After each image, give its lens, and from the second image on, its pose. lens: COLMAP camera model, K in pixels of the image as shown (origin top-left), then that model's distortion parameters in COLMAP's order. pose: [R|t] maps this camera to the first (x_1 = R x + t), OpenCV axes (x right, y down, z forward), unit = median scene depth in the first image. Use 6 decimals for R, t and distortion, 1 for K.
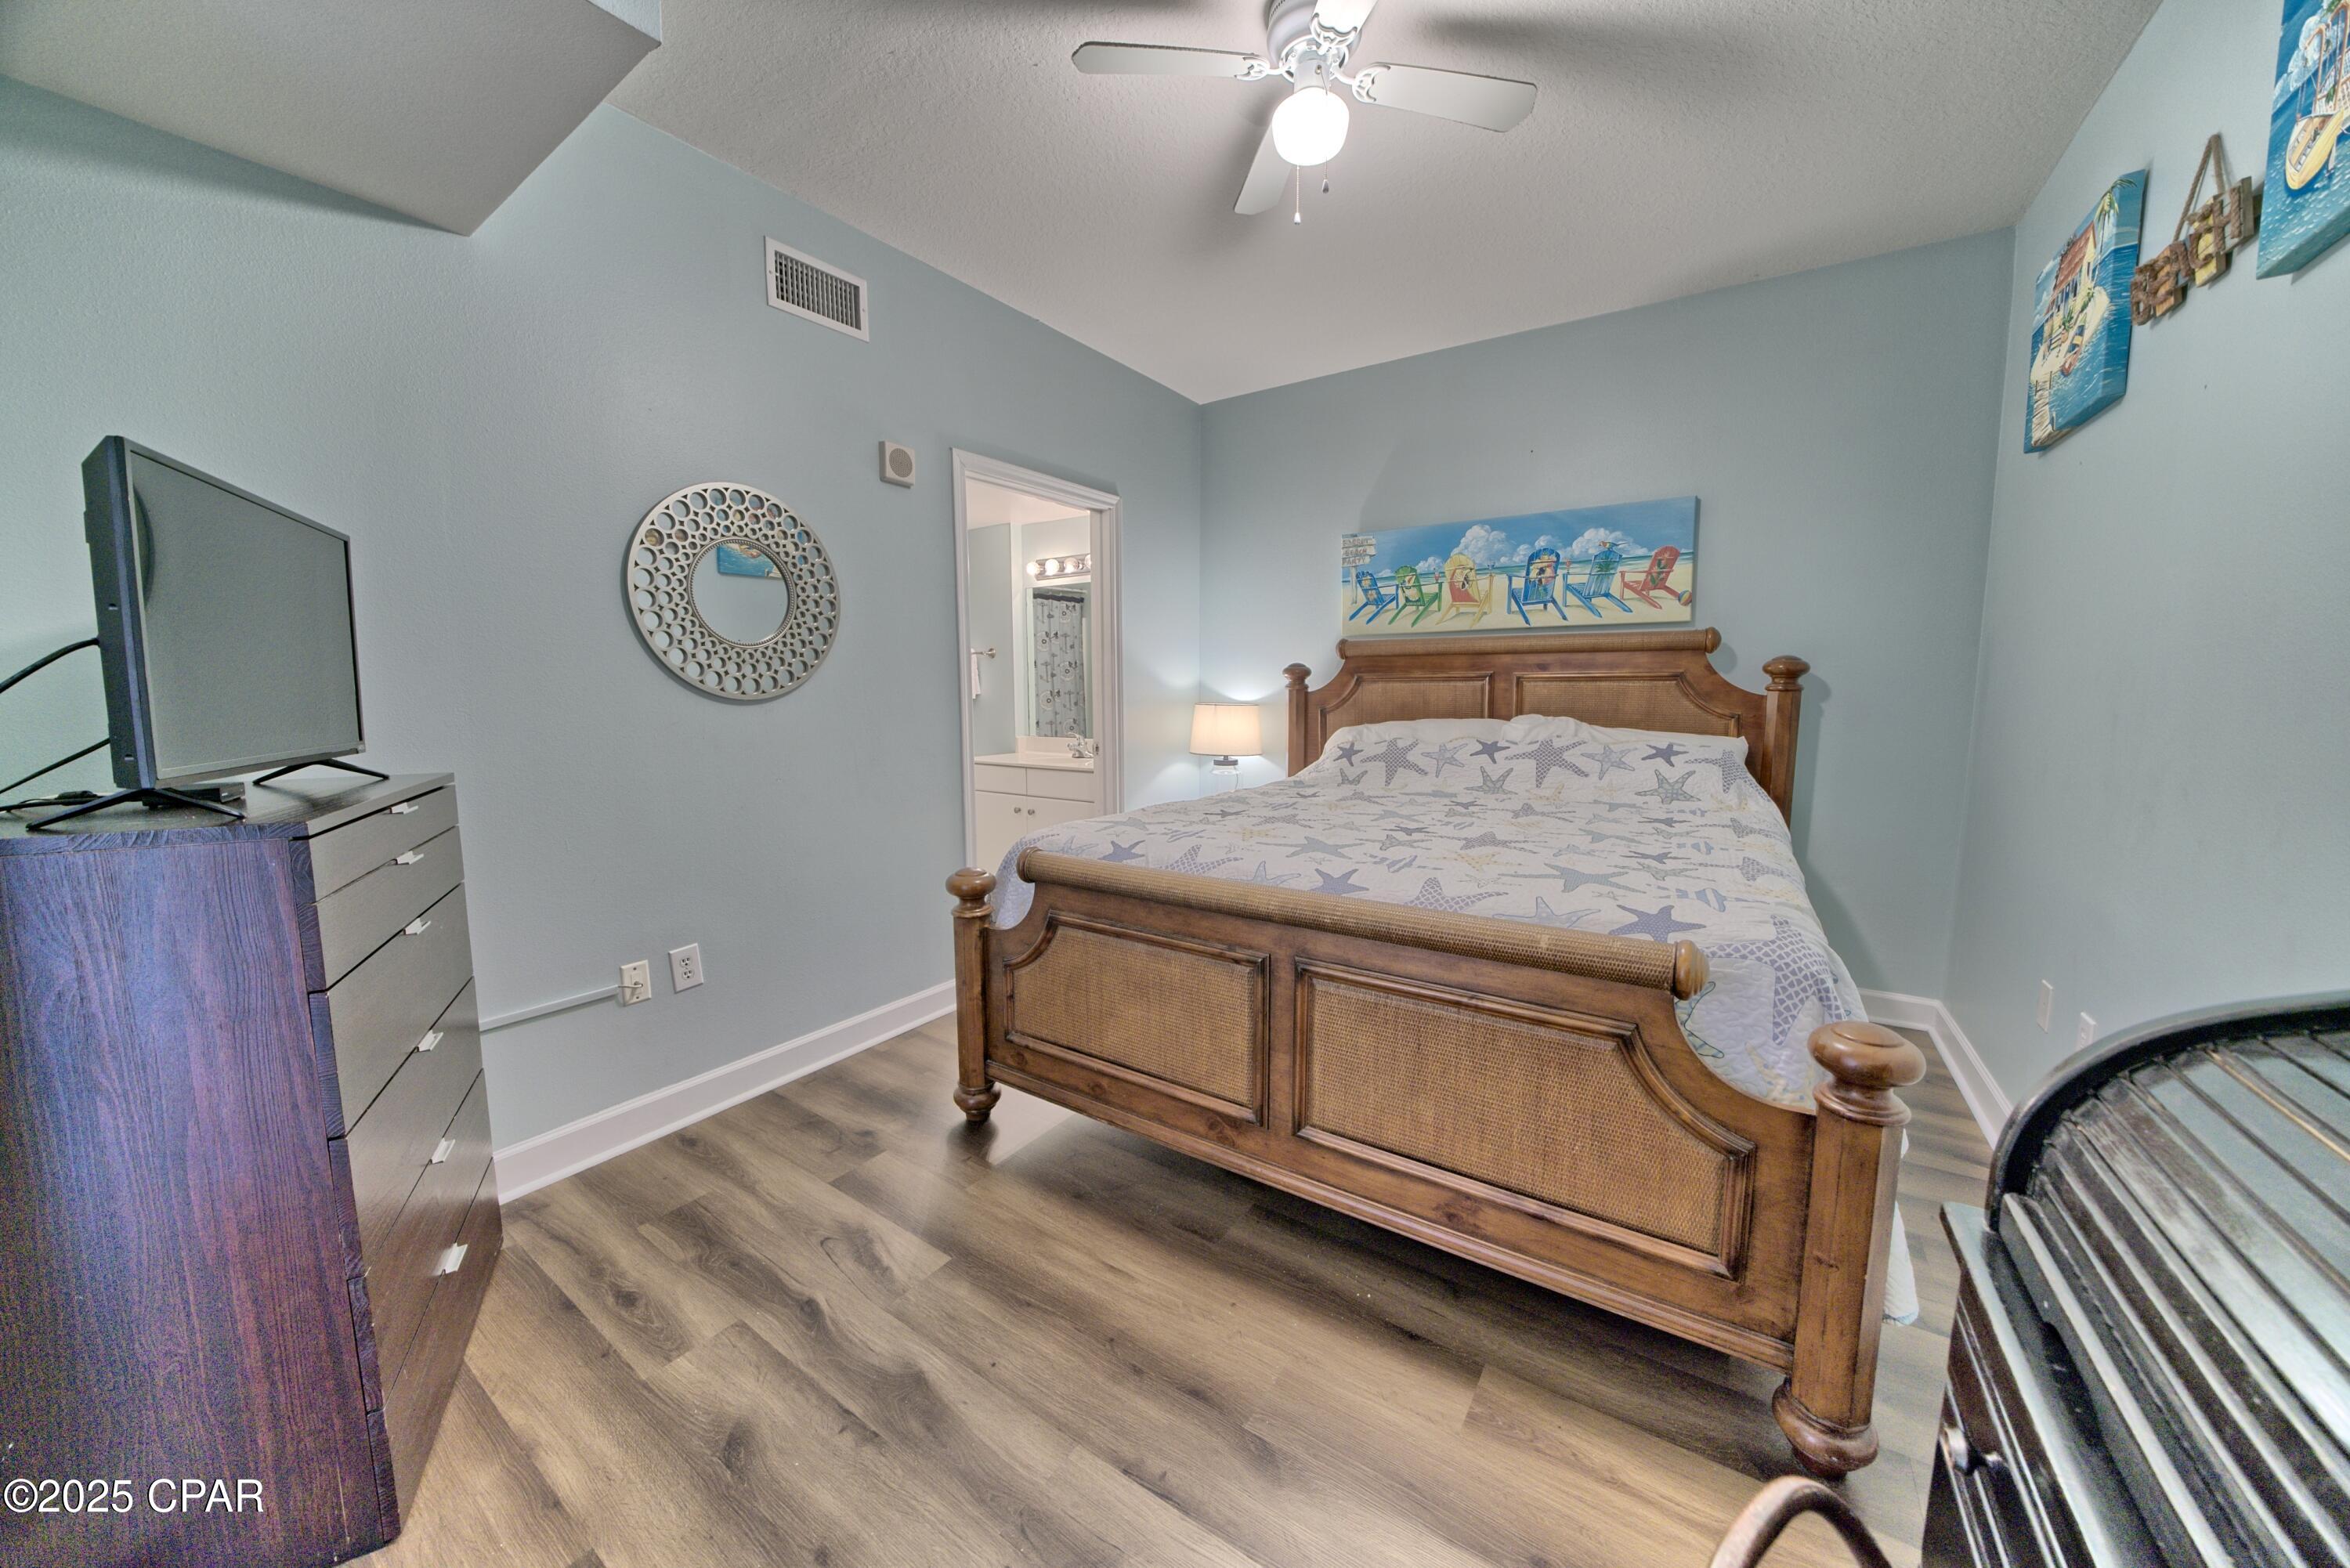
lens RADIAL K [[822.2, 0, 1176.2], [0, 822.2, 778.9], [0, 0, 1]] dist [-0.025117, 0.002722]
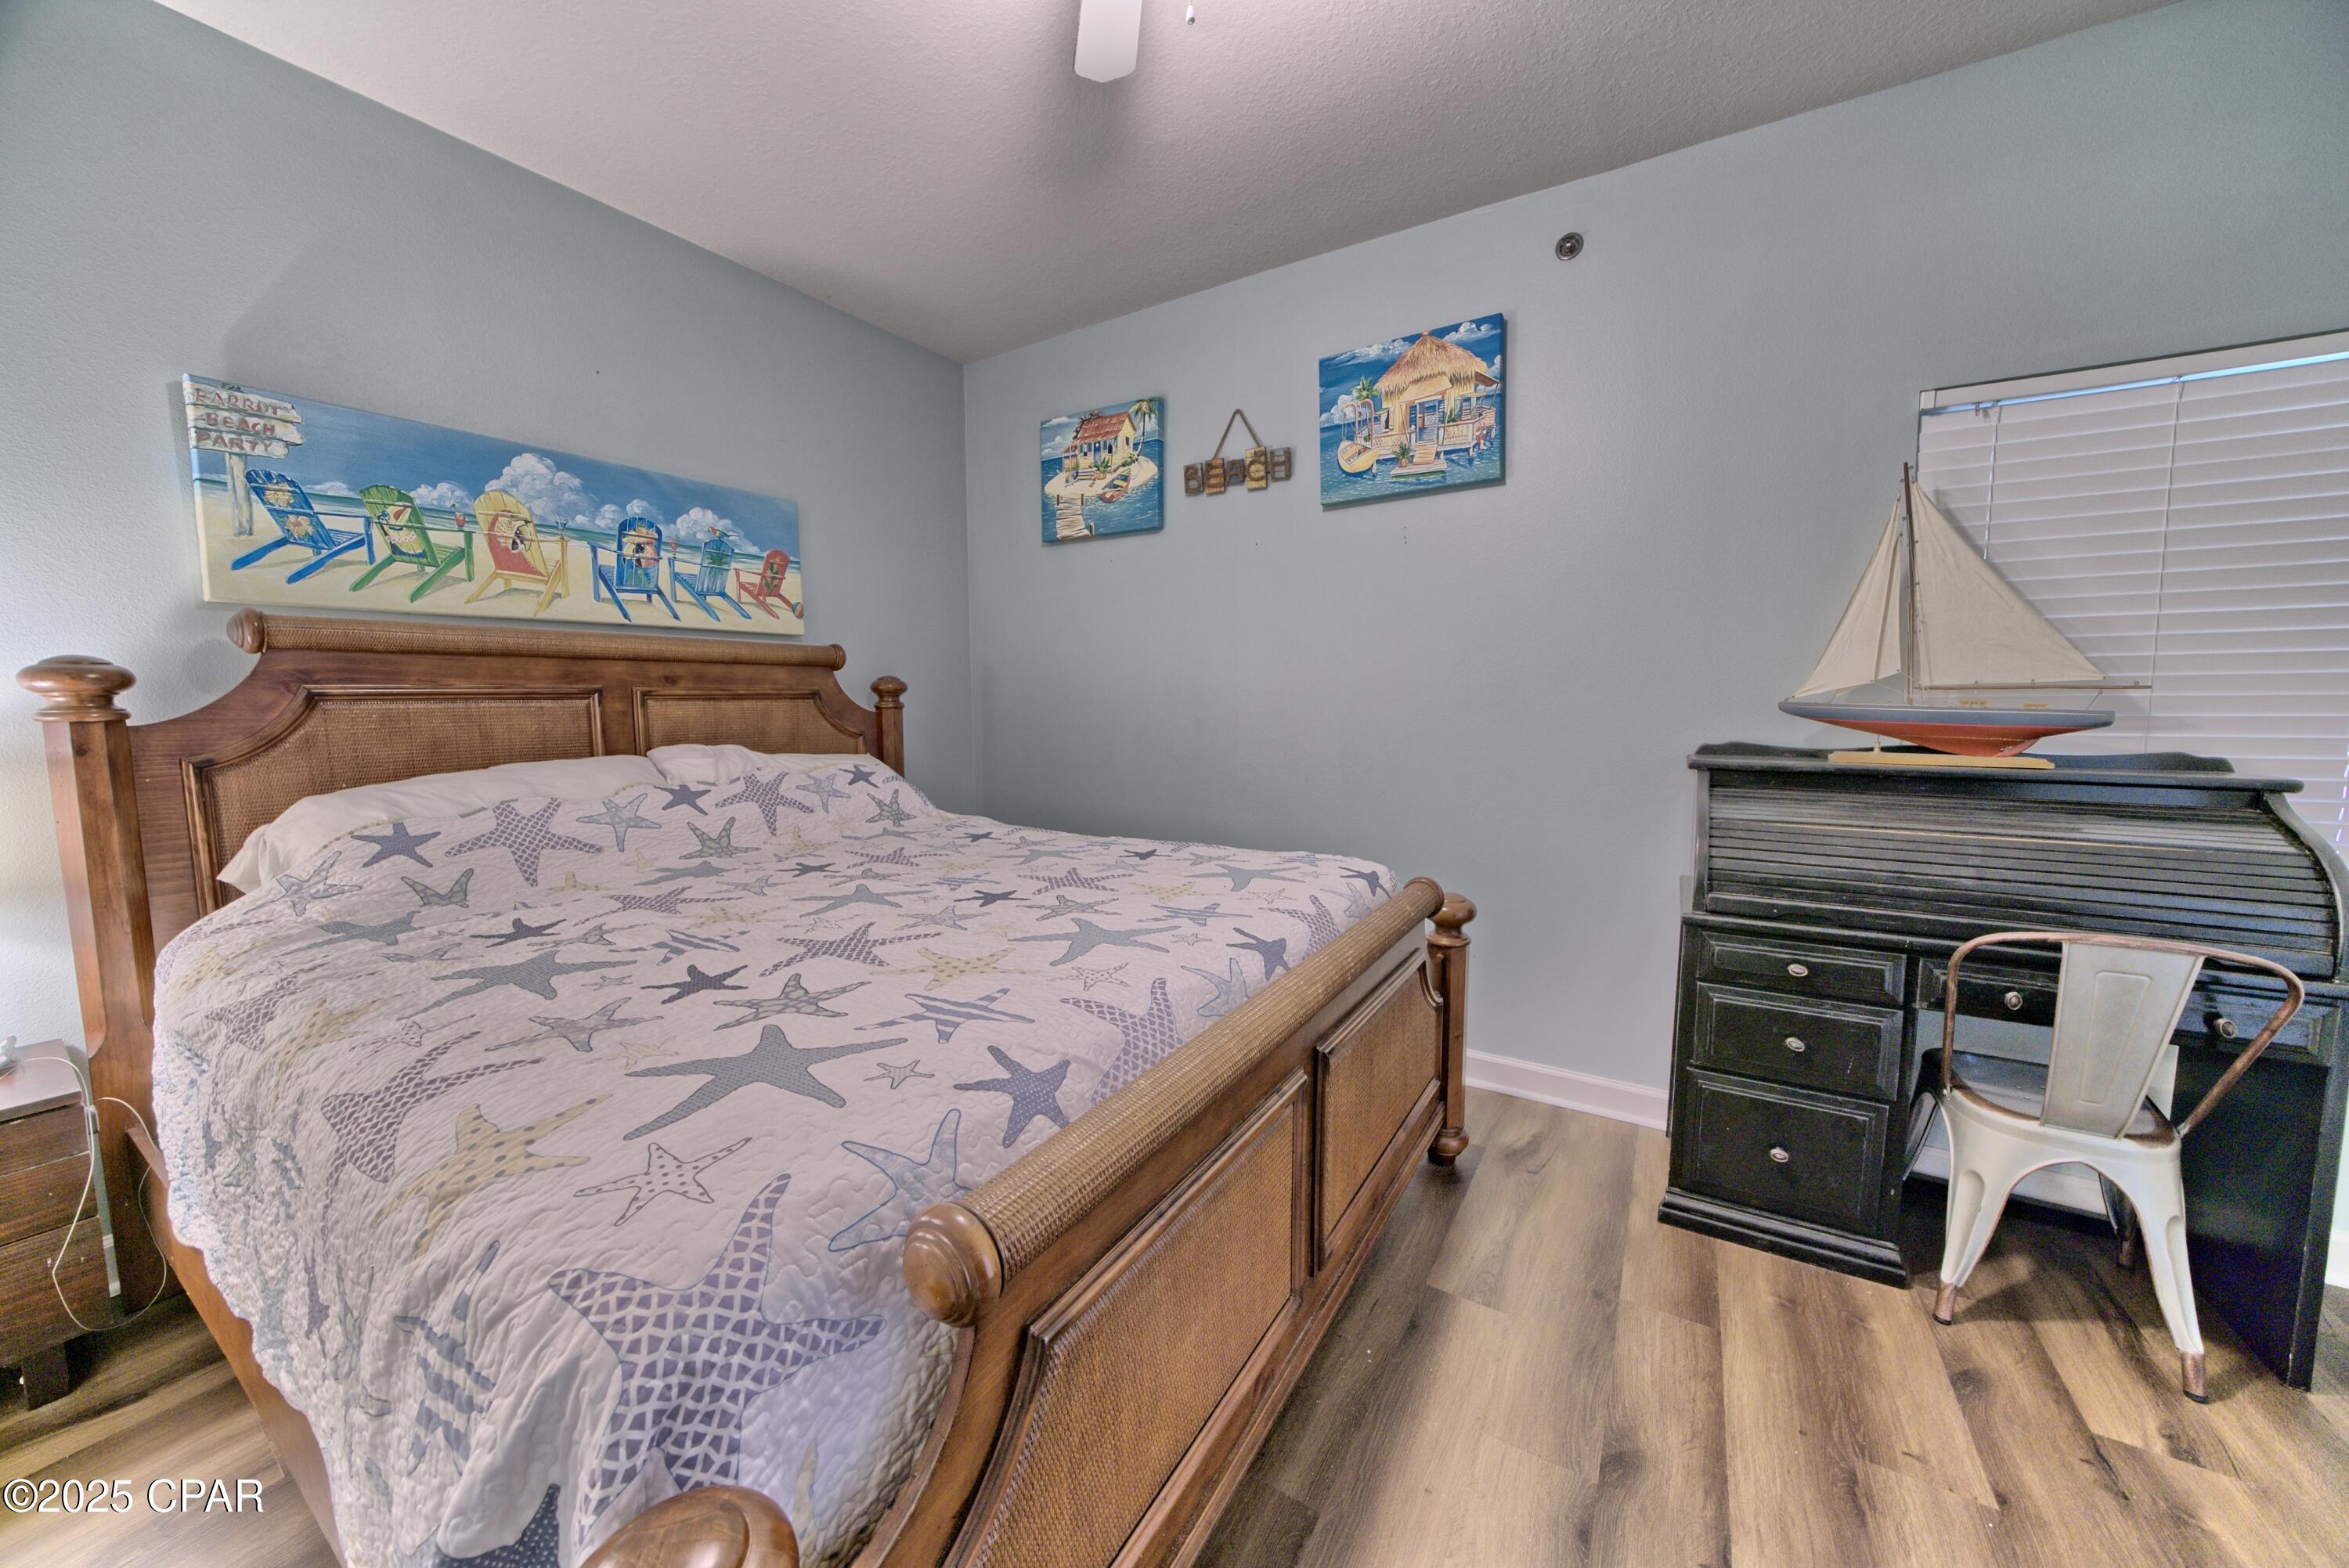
lens RADIAL K [[821.8, 0, 1175.3], [0, 821.8, 774.3], [0, 0, 1]] dist [-0.025117, 0.002722]
pose [[-0.046845, -0.093421, 0.994524, -0.304399], [0.107239, 0.989393, 0.097990, -0.073762], [-0.993129, 0.111242, -0.036329, 0.563684]]
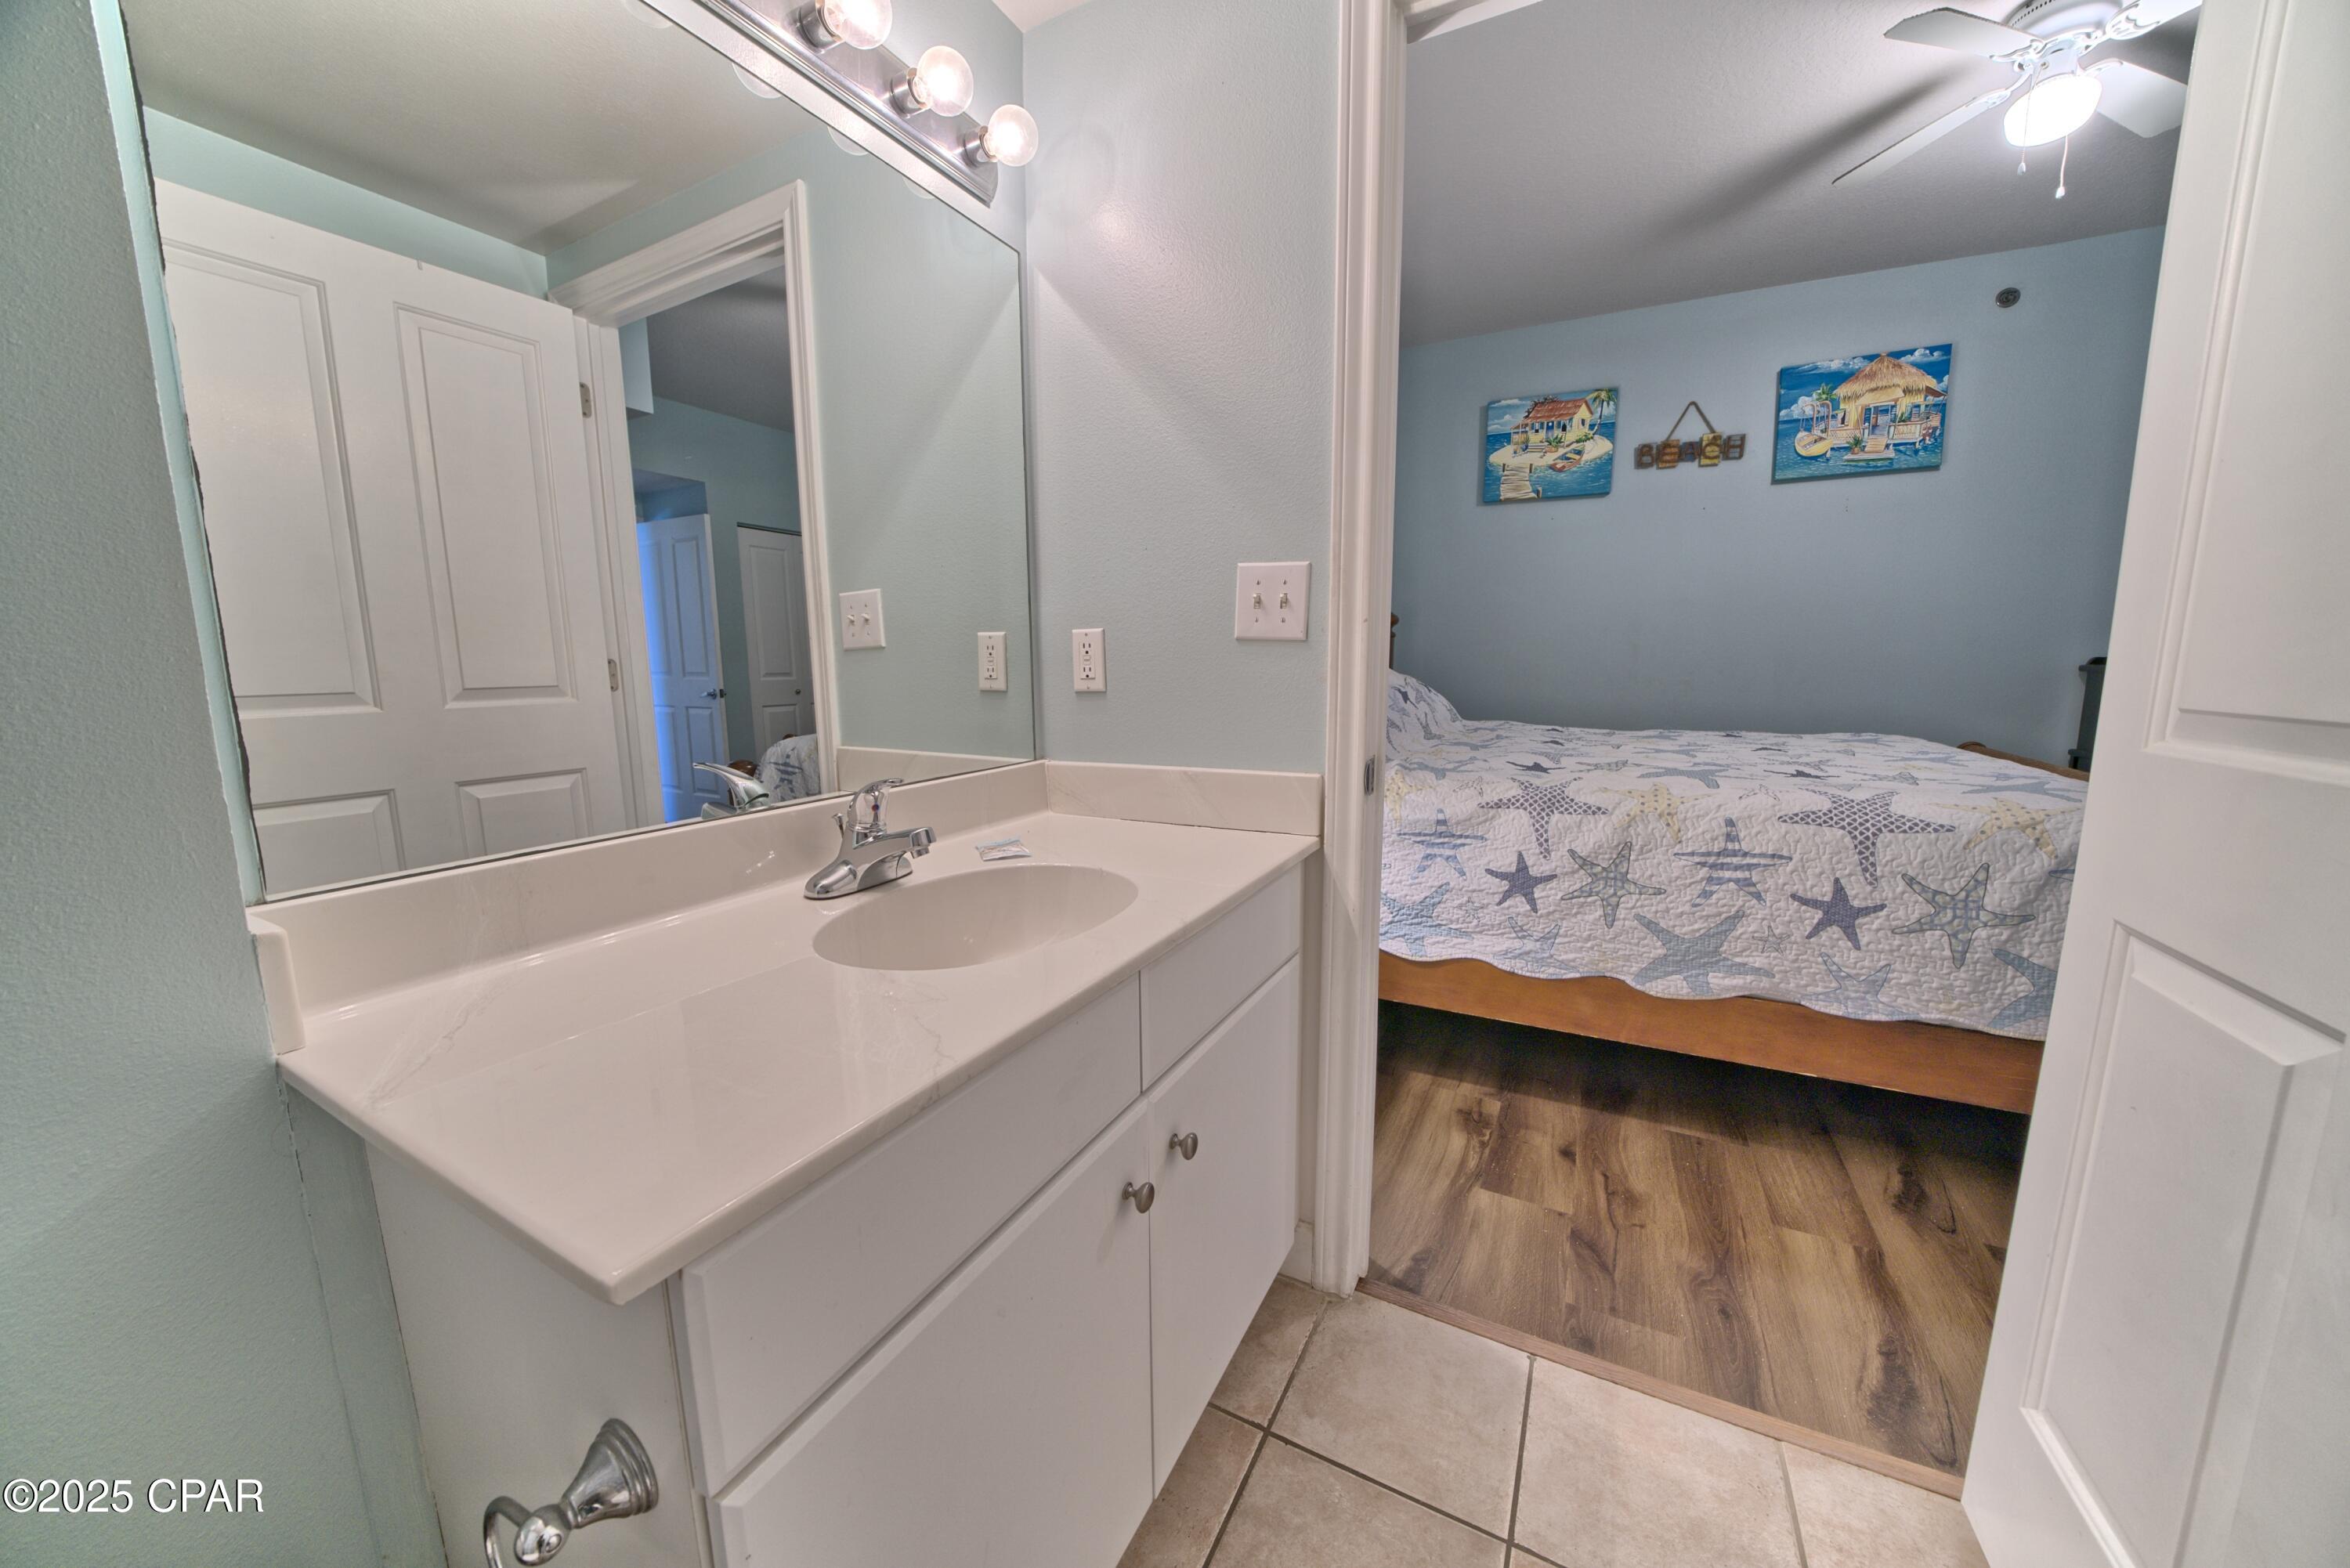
lens RADIAL K [[822.2, 0, 1185.5], [0, 822.2, 786.5], [0, 0, 1]] dist [-0.025117, 0.002722]
pose [[-0.126821, -0.148293, 0.980778, -0.400127], [0.104105, 0.981311, 0.161835, -0.088483], [-0.986447, 0.122628, -0.109012, 0.956562]]
